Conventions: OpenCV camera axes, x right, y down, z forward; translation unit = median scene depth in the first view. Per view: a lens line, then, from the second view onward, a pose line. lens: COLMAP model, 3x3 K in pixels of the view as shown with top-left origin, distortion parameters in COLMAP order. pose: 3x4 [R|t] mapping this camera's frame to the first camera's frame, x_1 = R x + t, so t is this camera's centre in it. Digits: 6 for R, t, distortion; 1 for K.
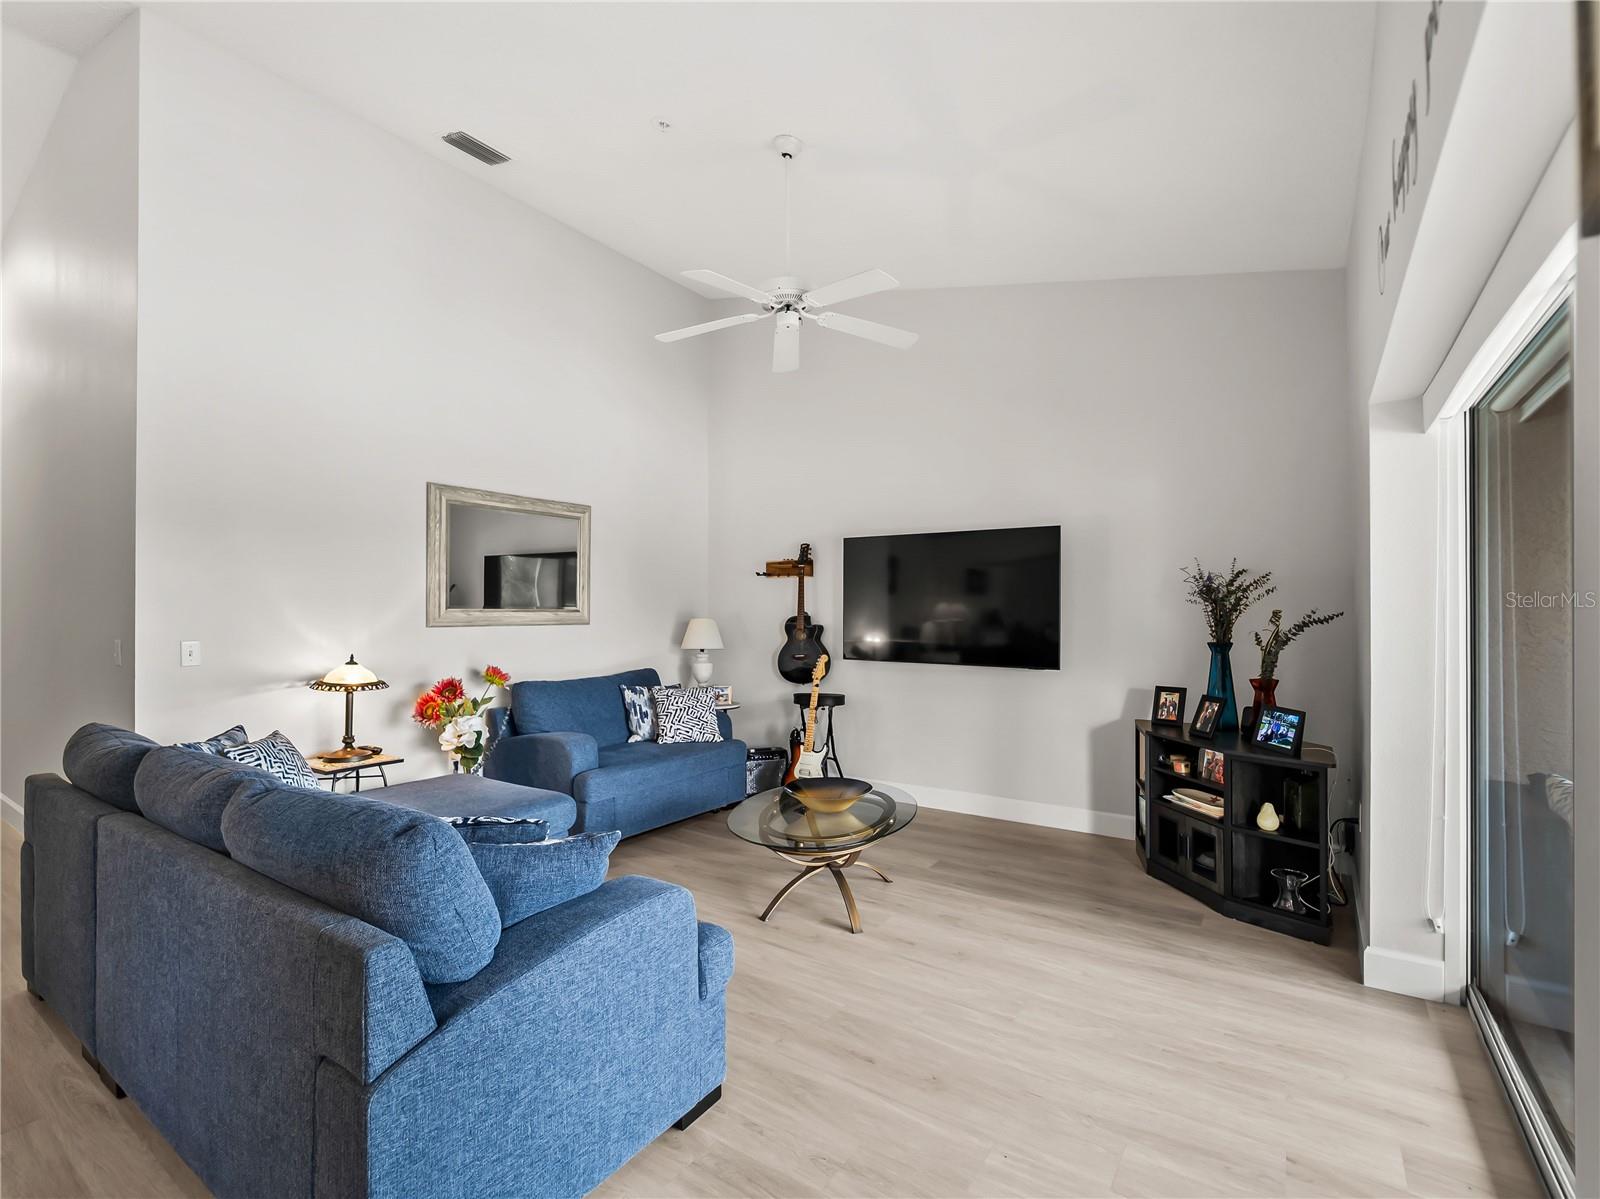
lens RADIAL K [[732.8, 0, 802.0], [0, 732.8, 608.3], [0, 0, 1]] dist [-0.001307, -0.000326]
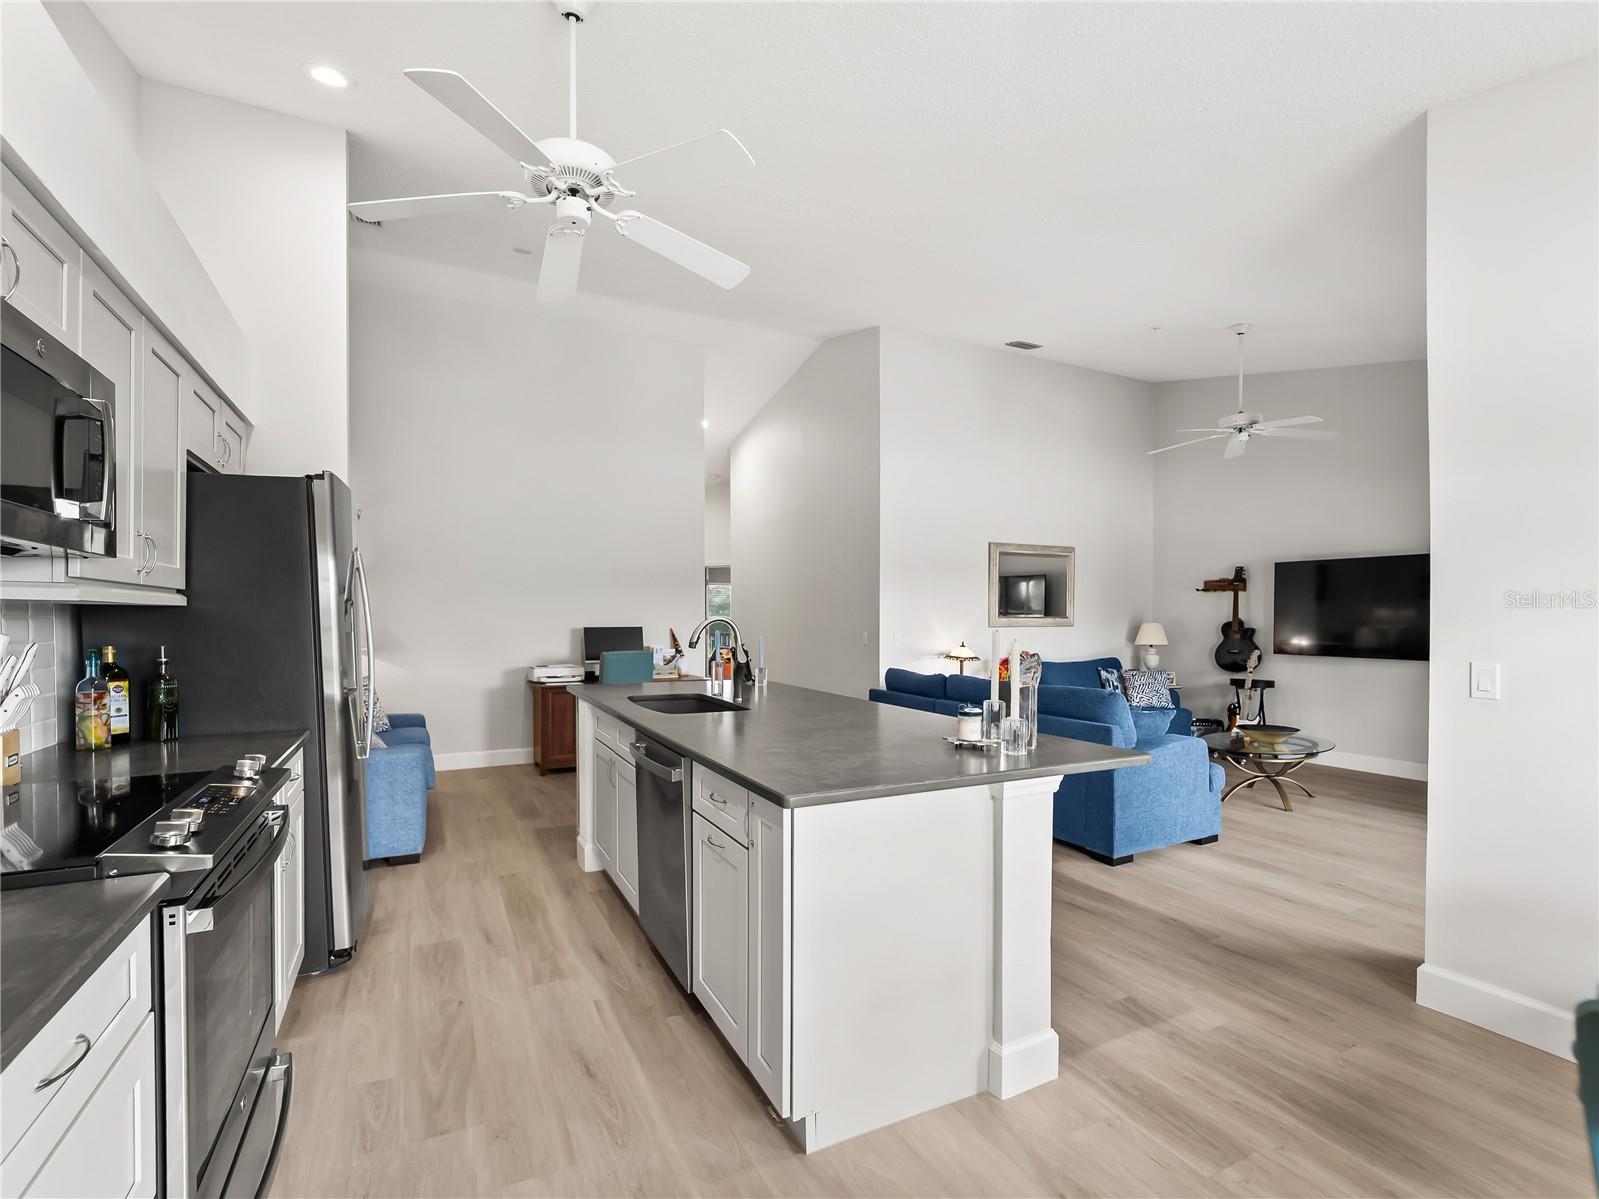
lens RADIAL K [[736.0, 0, 801.5], [0, 736.0, 626.0], [0, 0, 1]] dist [-0.002081, -0.000352]
pose [[0.879680, 0.005917, -0.475530, -0.063090], [0.002090, 0.999865, 0.016309, -0.004568], [0.475562, -0.015341, 0.879548, -0.578923]]
